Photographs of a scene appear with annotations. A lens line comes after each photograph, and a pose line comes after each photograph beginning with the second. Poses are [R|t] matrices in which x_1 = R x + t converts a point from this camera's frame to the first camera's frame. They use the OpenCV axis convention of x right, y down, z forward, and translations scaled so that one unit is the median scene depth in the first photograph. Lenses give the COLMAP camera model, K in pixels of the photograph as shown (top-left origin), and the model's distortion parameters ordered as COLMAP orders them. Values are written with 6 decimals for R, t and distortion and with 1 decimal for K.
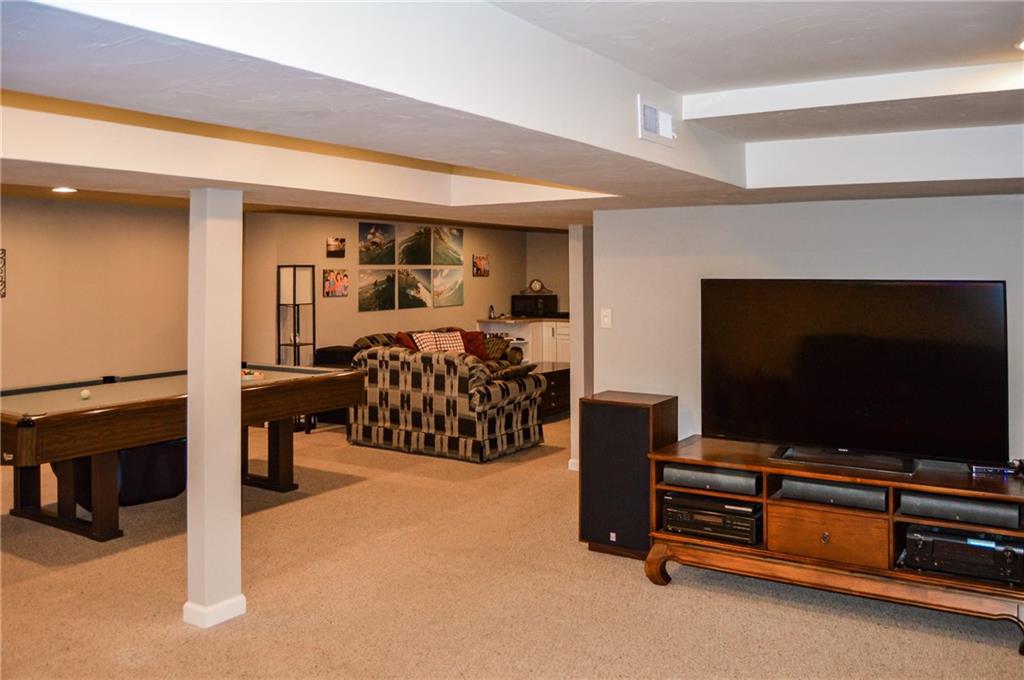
lens RADIAL K [[870.9, 0, 513.0], [0, 870.9, 332.4], [0, 0, 1]] dist [-0.071372, 0.019387]
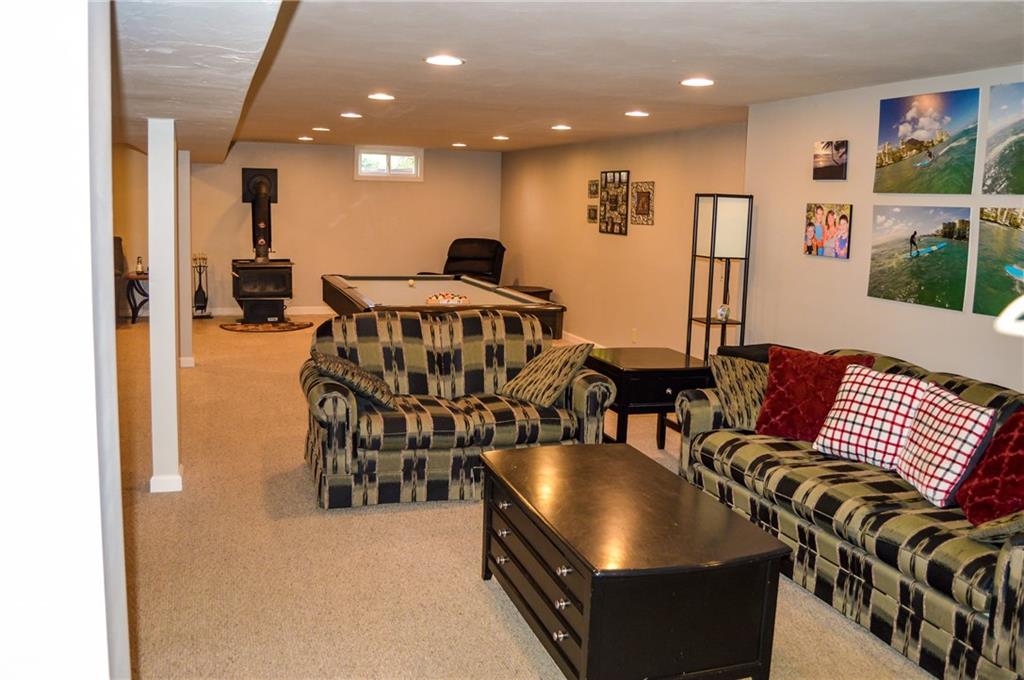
lens RADIAL K [[870.9, 0, 507.0], [0, 870.9, 334.1], [0, 0, 1]] dist [-0.071372, 0.019387]
pose [[-0.620087, 0.102687, -0.777784, 0.287967], [-0.084013, 0.977005, 0.195968, -0.074220], [0.780022, 0.186861, -0.597201, 1.072733]]
